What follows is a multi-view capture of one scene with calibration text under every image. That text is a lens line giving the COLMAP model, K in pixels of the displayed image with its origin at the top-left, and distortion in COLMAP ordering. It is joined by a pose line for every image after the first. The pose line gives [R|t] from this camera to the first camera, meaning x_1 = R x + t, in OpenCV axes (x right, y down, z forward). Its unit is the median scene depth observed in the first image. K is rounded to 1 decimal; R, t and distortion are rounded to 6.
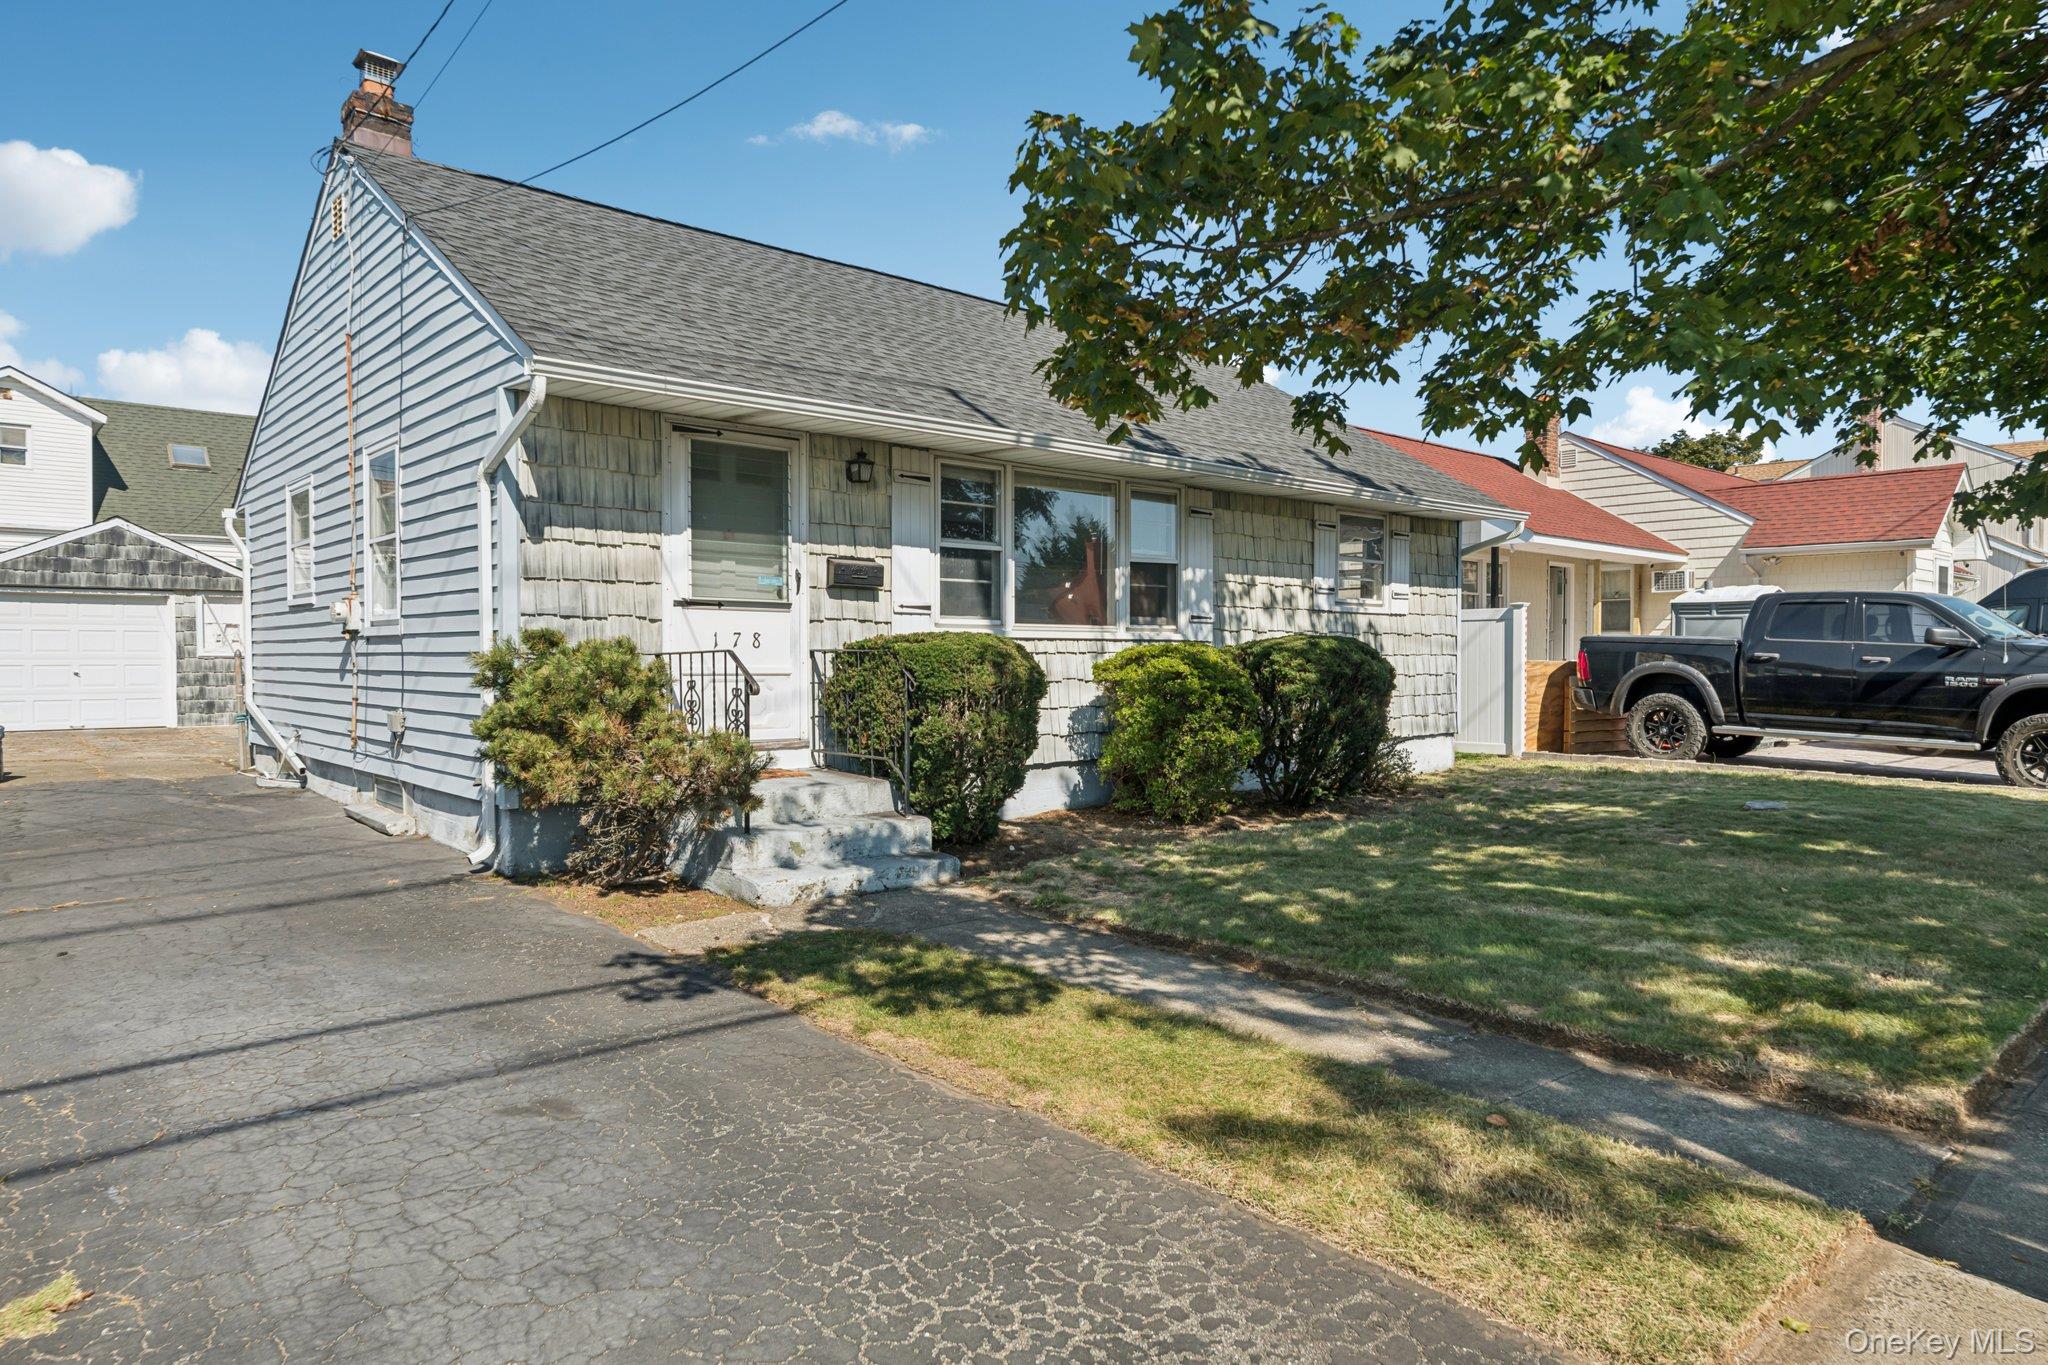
lens RADIAL K [[1251.1, 0, 1024.0], [0, 1251.1, 682.5], [0, 0, 1]] dist [0.000916, 0.000488]
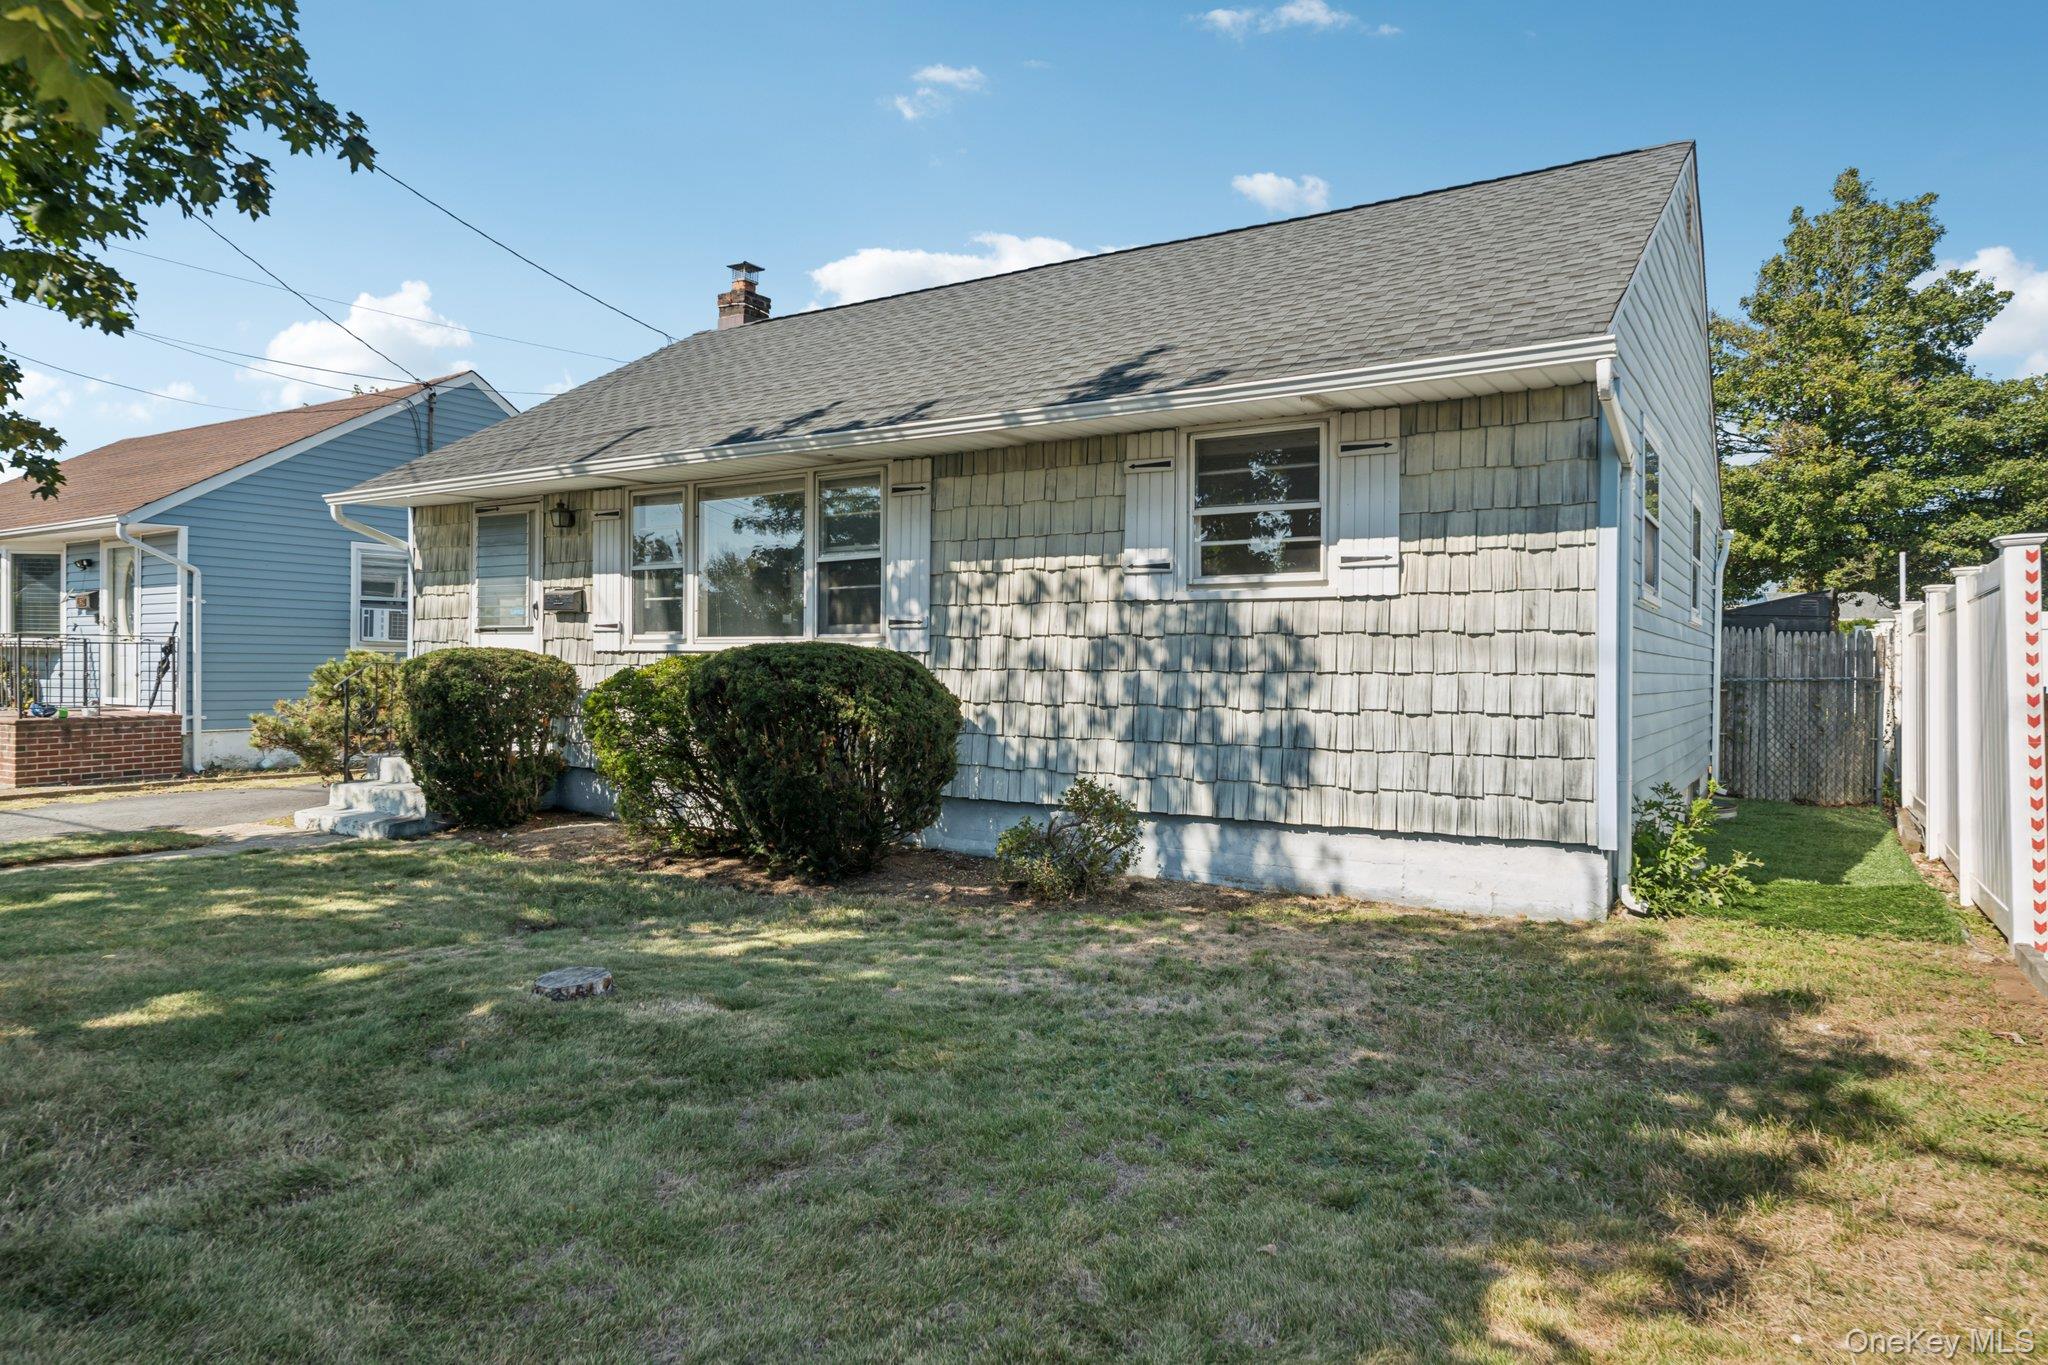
lens RADIAL K [[1251.1, 0, 1024.0], [0, 1251.1, 682.5], [0, 0, 1]] dist [0.000916, 0.000488]
pose [[0.279092, 0.015304, -0.960142, 0.887876], [-0.025404, 0.999641, 0.008549, -0.021684], [0.959928, 0.022006, 0.279380, 0.822539]]
